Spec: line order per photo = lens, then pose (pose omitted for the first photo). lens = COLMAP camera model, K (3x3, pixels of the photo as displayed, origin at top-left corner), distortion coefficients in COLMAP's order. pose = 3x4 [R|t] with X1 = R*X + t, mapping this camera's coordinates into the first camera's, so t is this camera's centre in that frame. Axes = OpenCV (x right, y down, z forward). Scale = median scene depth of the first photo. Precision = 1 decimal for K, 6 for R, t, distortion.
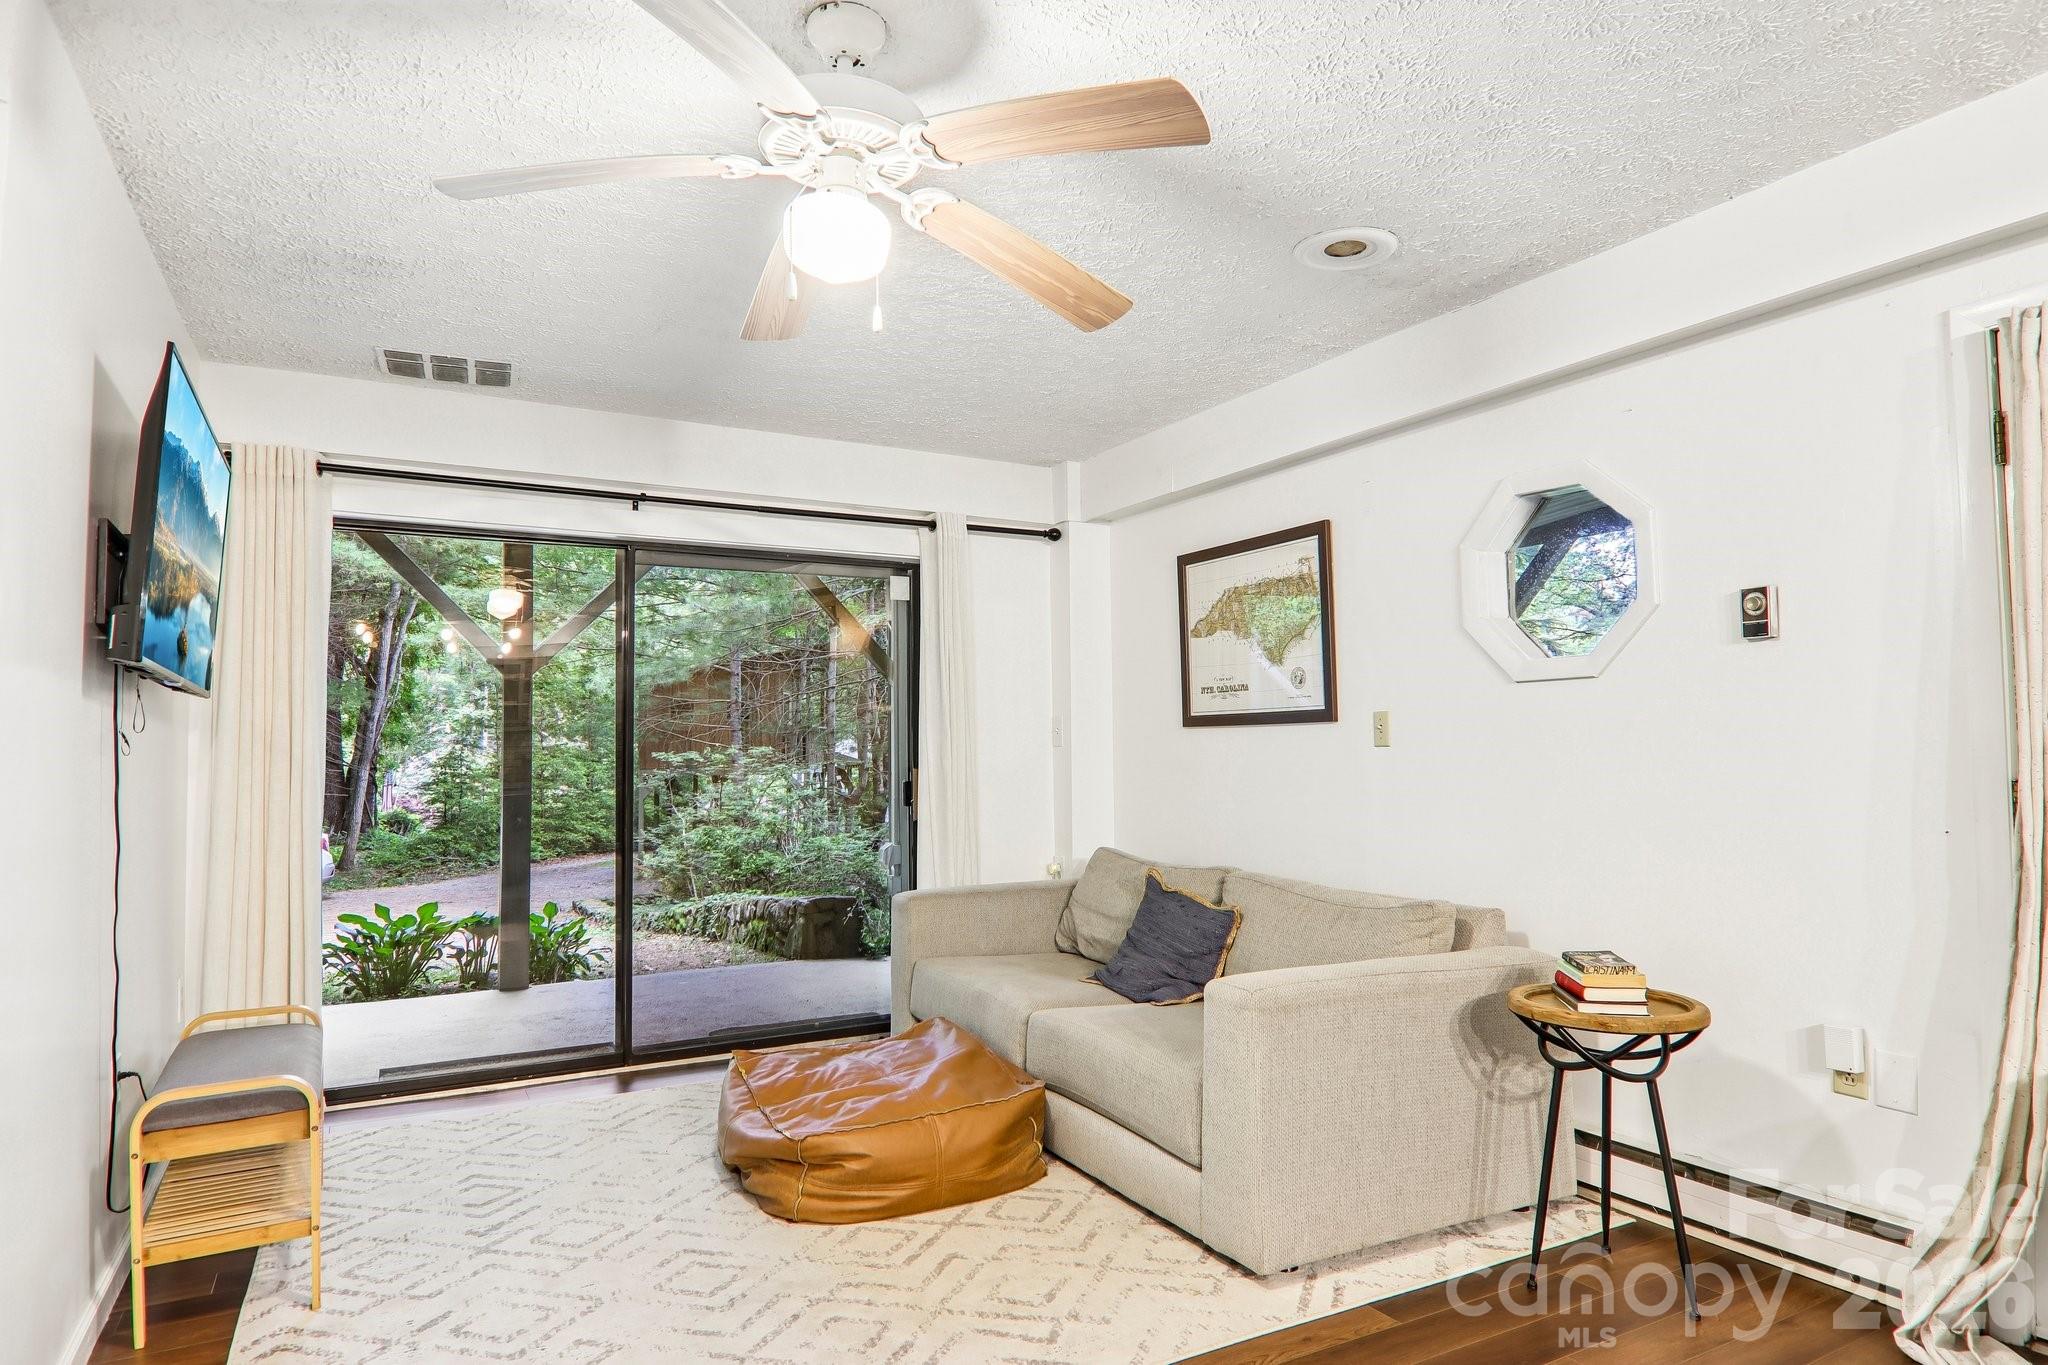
lens RADIAL K [[1154.7, 0, 1012.7], [0, 1154.7, 710.5], [0, 0, 1]] dist [-0.000267, -0.022186]
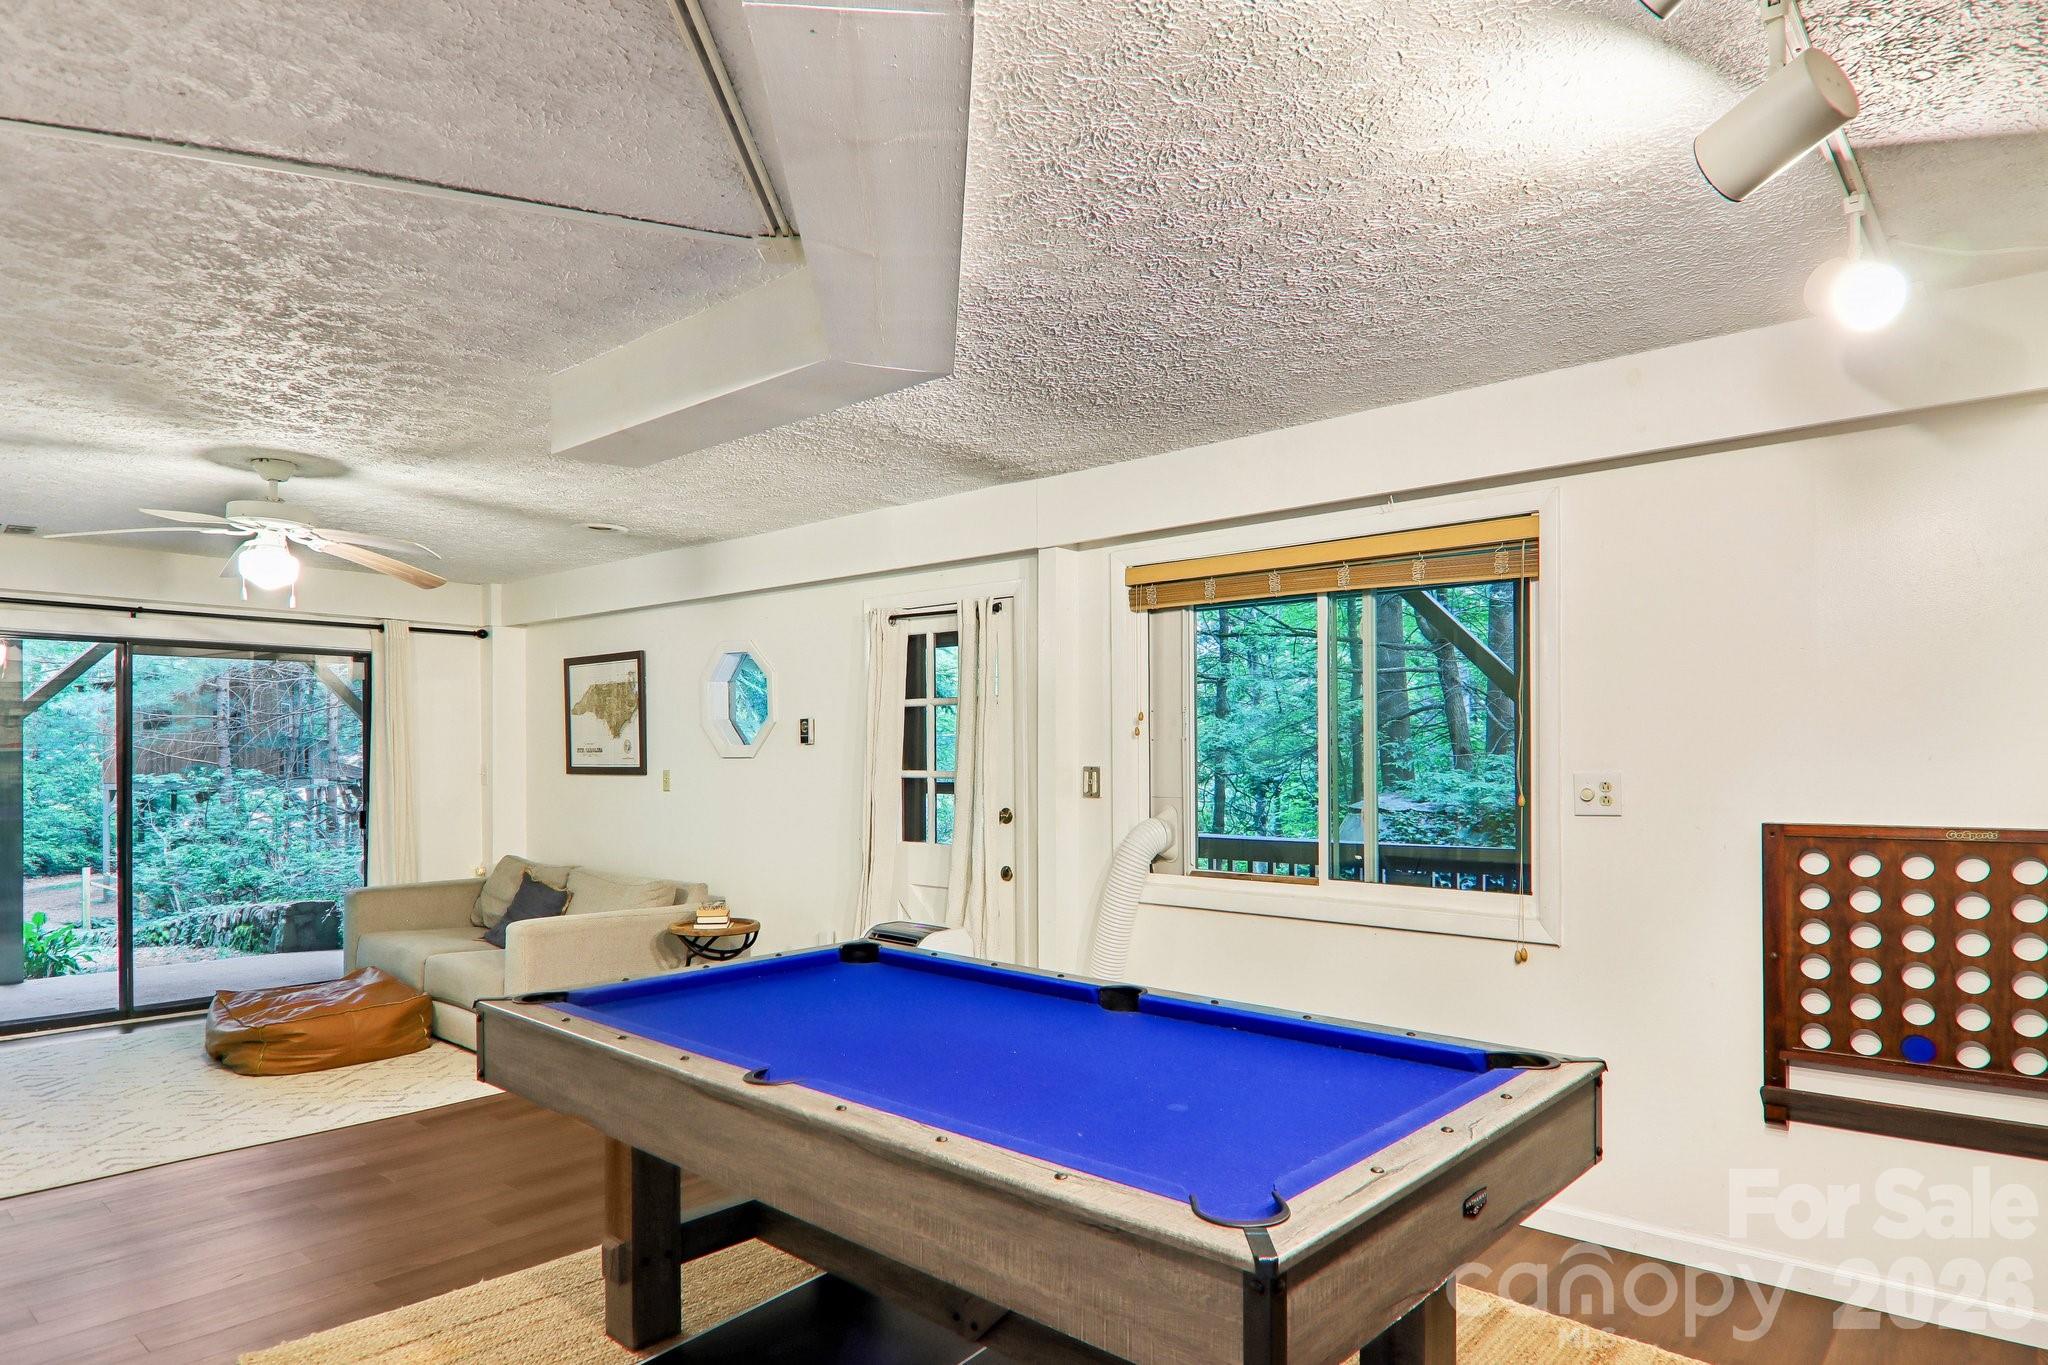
lens RADIAL K [[1196.4, 0, 1024.4], [0, 1196.4, 755.0], [0, 0, 1]] dist [0.003347, -0.020303]
pose [[0.938053, 0.005221, 0.346453, 0.176453], [-0.017339, 0.999341, 0.031889, -0.073881], [-0.346058, -0.035921, 0.937525, -0.696819]]
